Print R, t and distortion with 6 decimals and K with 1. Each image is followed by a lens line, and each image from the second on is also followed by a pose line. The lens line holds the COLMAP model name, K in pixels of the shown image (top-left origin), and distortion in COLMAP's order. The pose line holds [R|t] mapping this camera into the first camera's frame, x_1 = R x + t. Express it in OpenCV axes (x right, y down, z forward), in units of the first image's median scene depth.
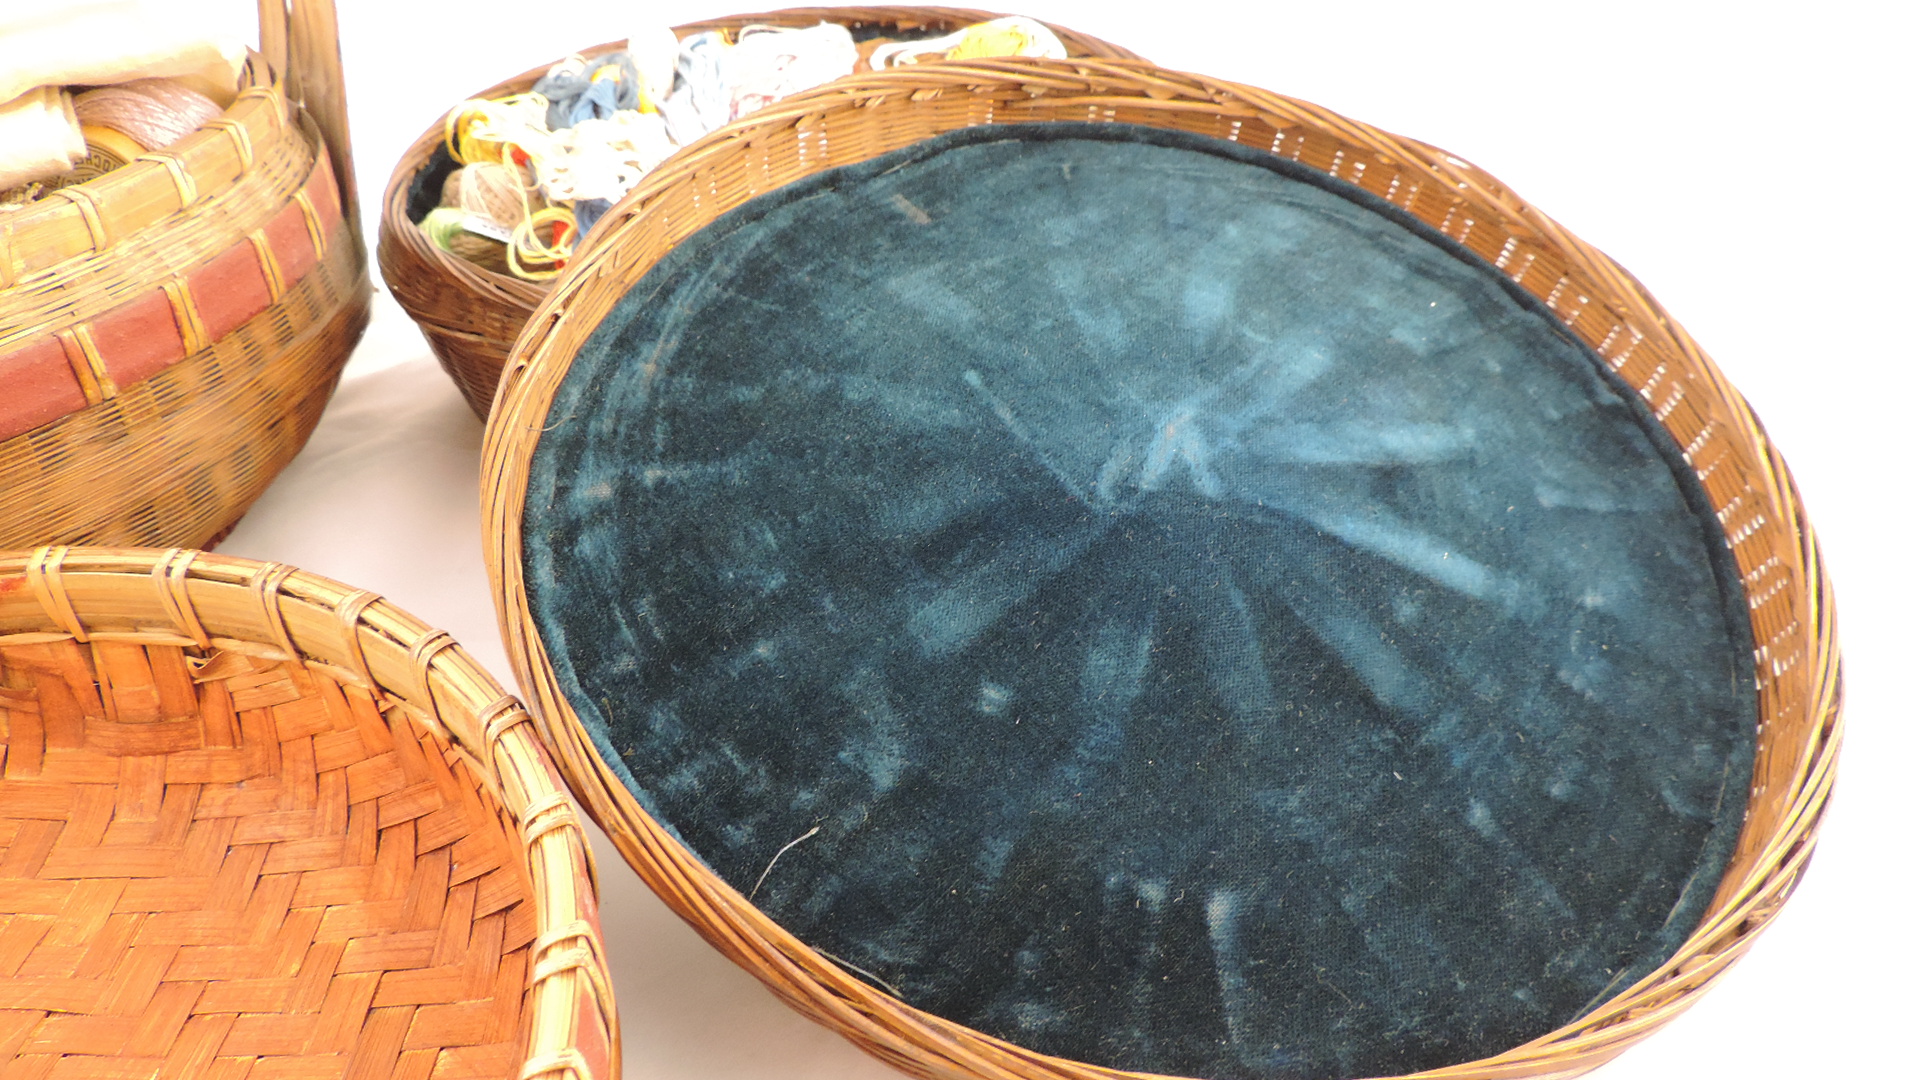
lens RADIAL K [[1346.8, 0, 955.7], [0, 1346.8, 538.3], [0, 0, 1]] dist [-0.006475, -0.006659]
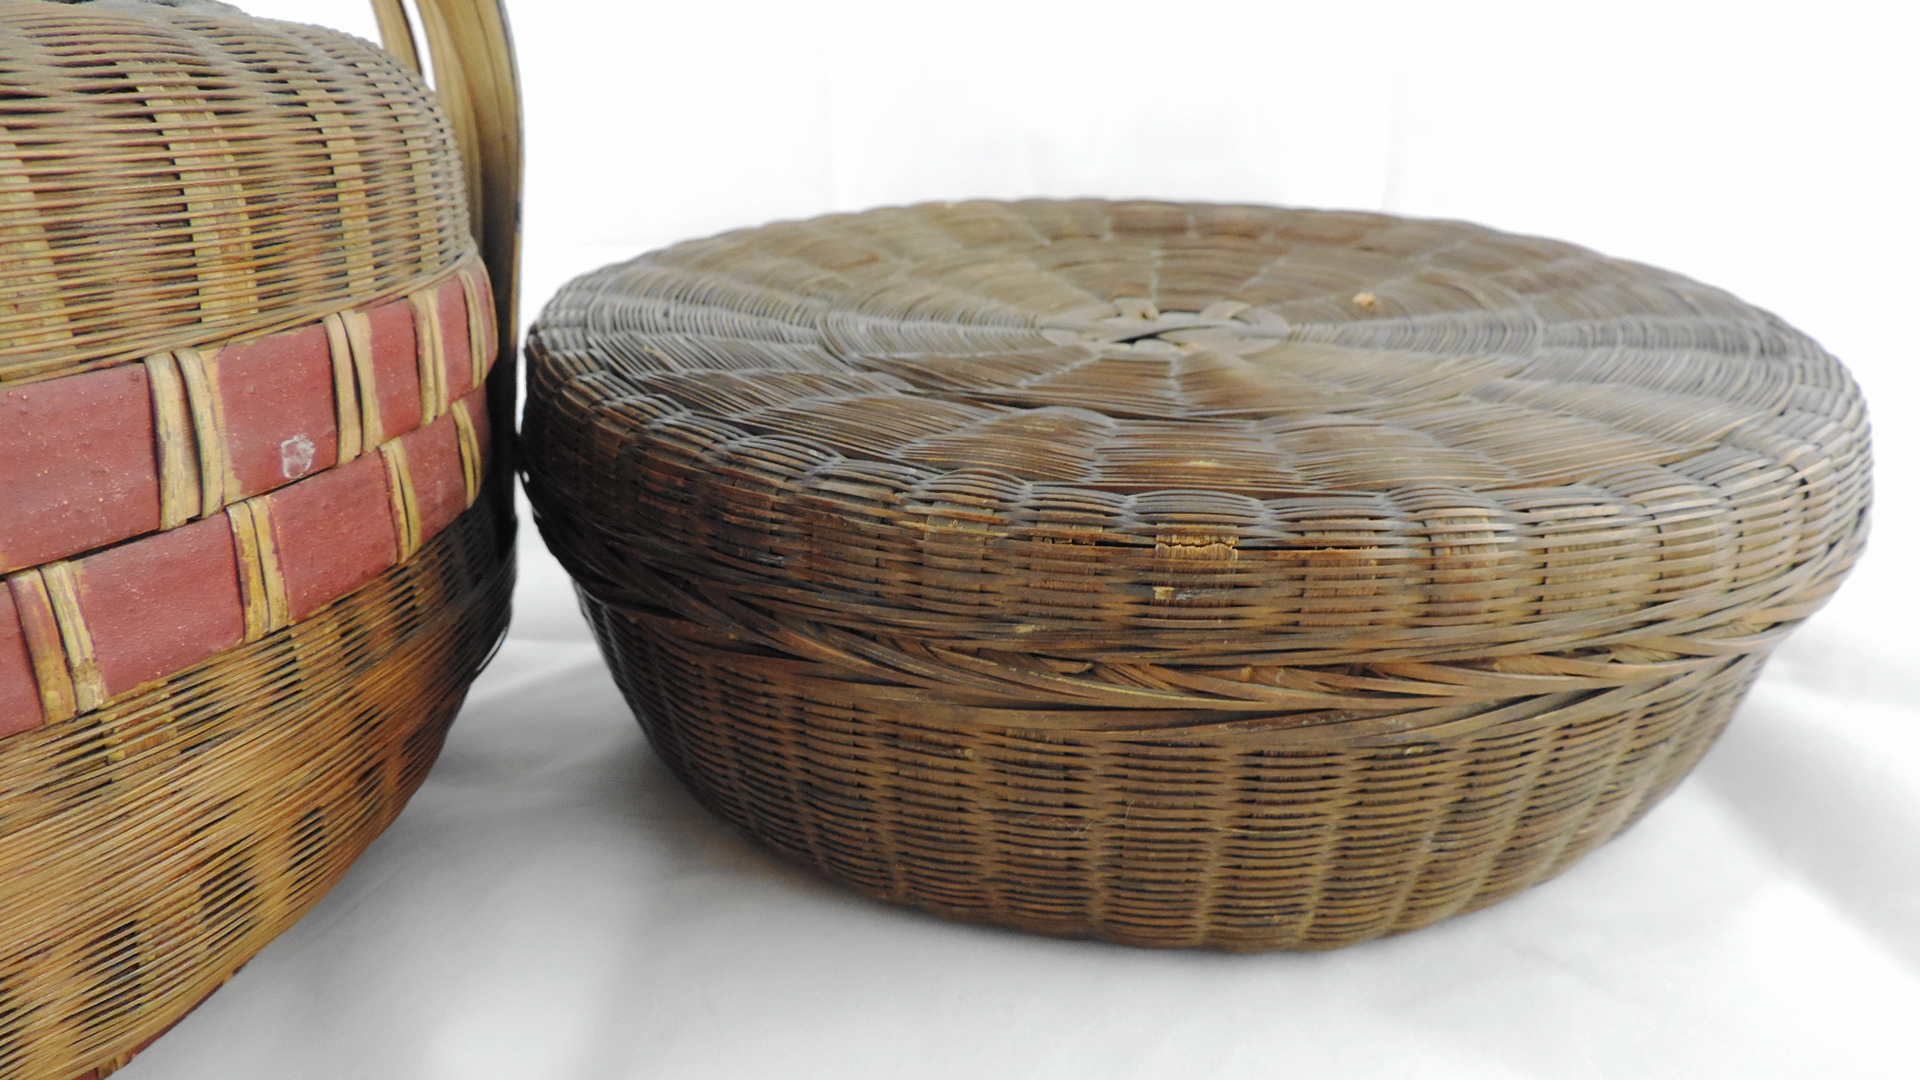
lens RADIAL K [[1346.8, 0, 957.9], [0, 1346.8, 540.7], [0, 0, 1]] dist [-0.006475, -0.006659]
pose [[0.999887, 0.014784, 0.002536, -0.284217], [-0.013579, 0.963949, -0.265741, -0.033336], [-0.006373, 0.265677, 0.964041, 0.459425]]
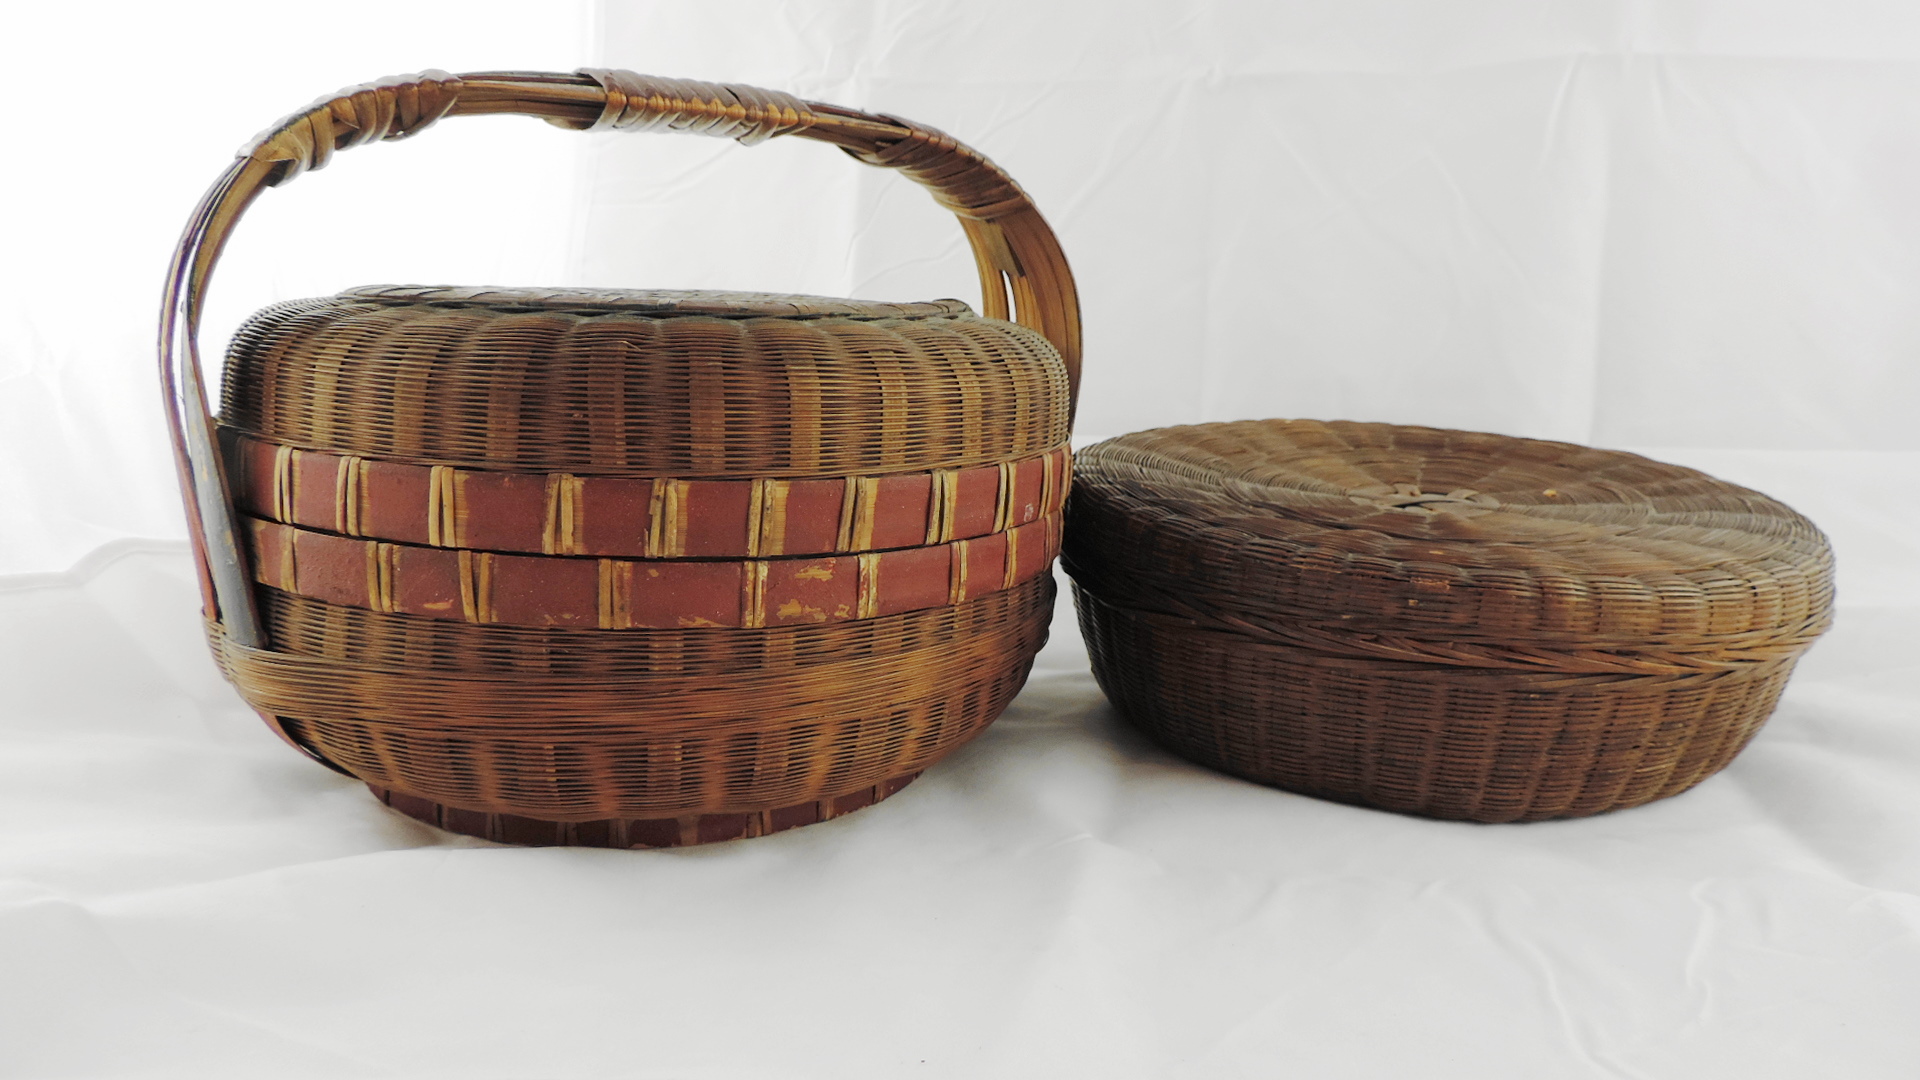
lens RADIAL K [[1346.8, 0, 969.8], [0, 1346.8, 551.2], [0, 0, 1]] dist [-0.006475, -0.006659]
pose [[0.979338, 0.093670, -0.179228, -0.374172], [-0.156907, 0.911074, -0.381215, 0.313272], [0.127581, 0.401460, 0.906947, -0.157078]]
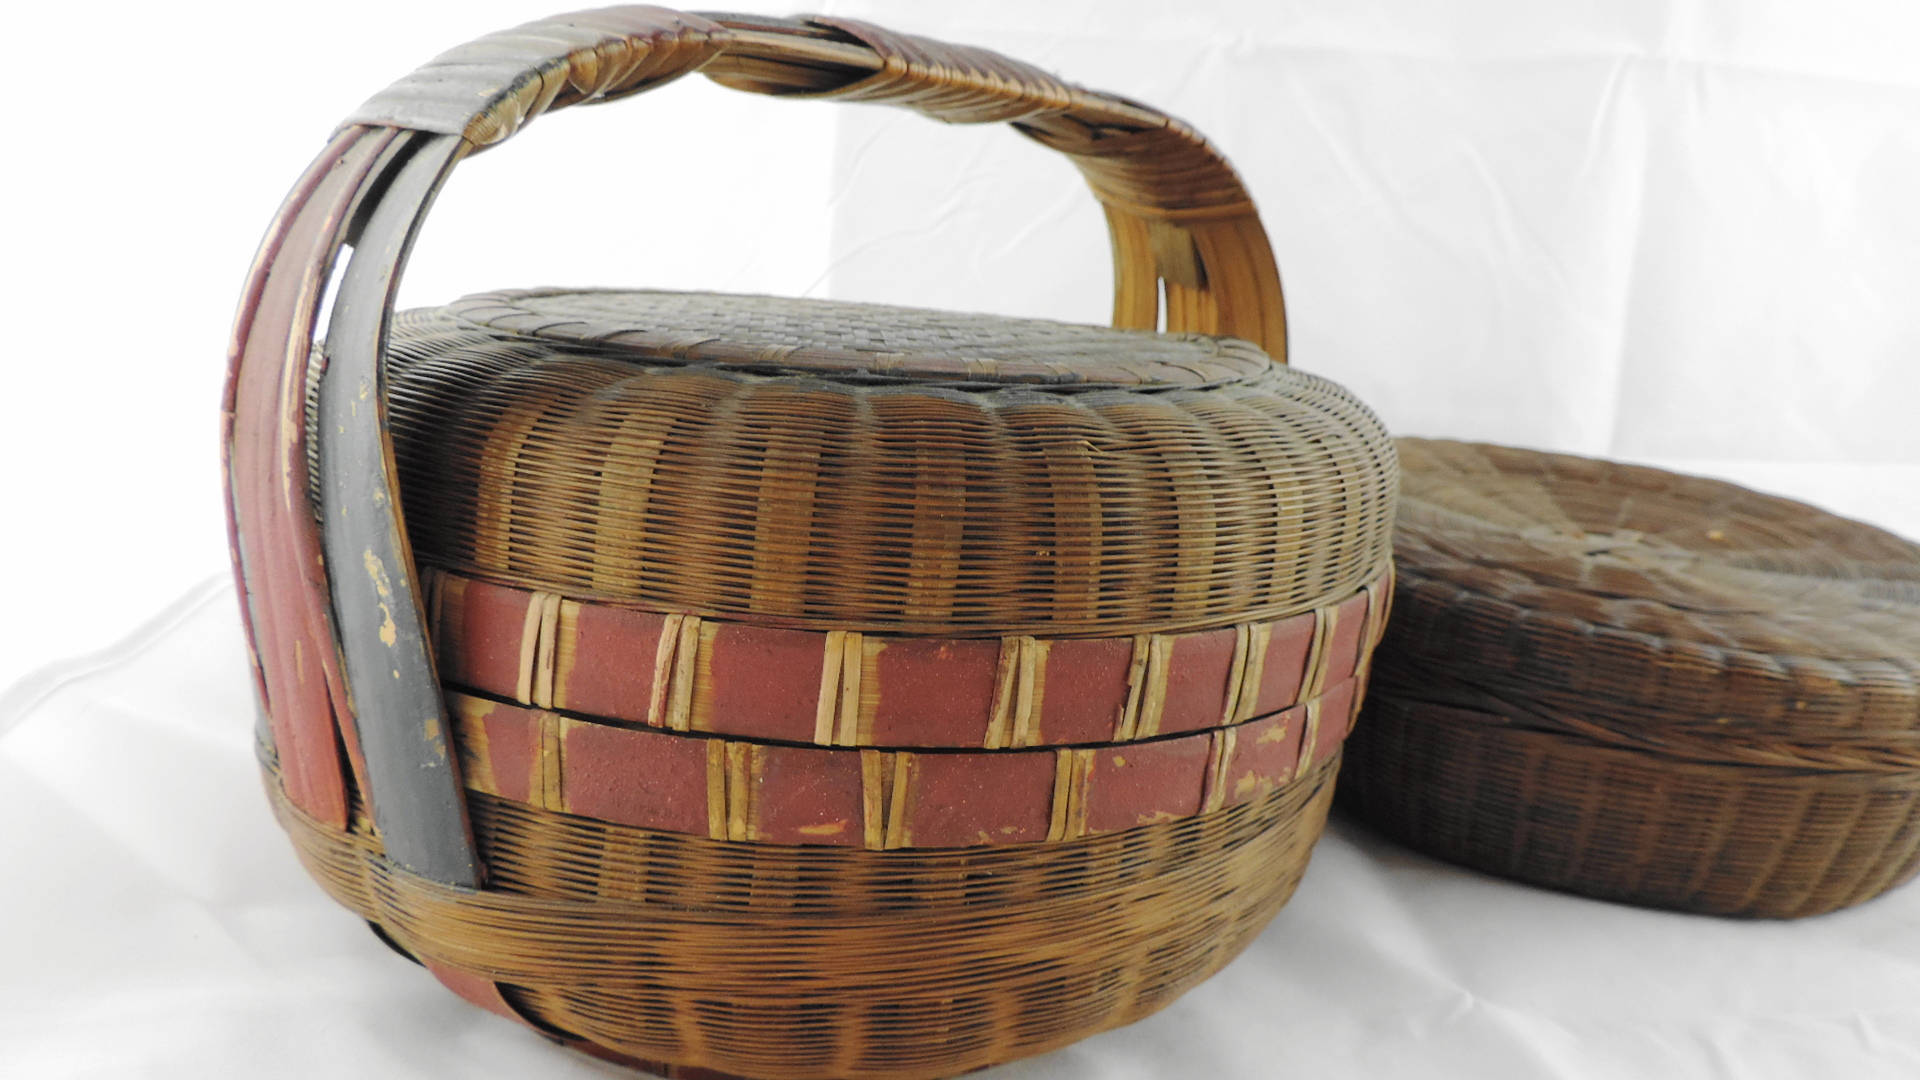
lens RADIAL K [[1346.8, 0, 977.8], [0, 1346.8, 552.0], [0, 0, 1]] dist [-0.006475, -0.006659]
pose [[0.992591, 0.078519, 0.092721, -0.953268], [-0.040668, 0.933817, -0.355433, 0.132592], [-0.114493, 0.349029, 0.930092, 0.028966]]
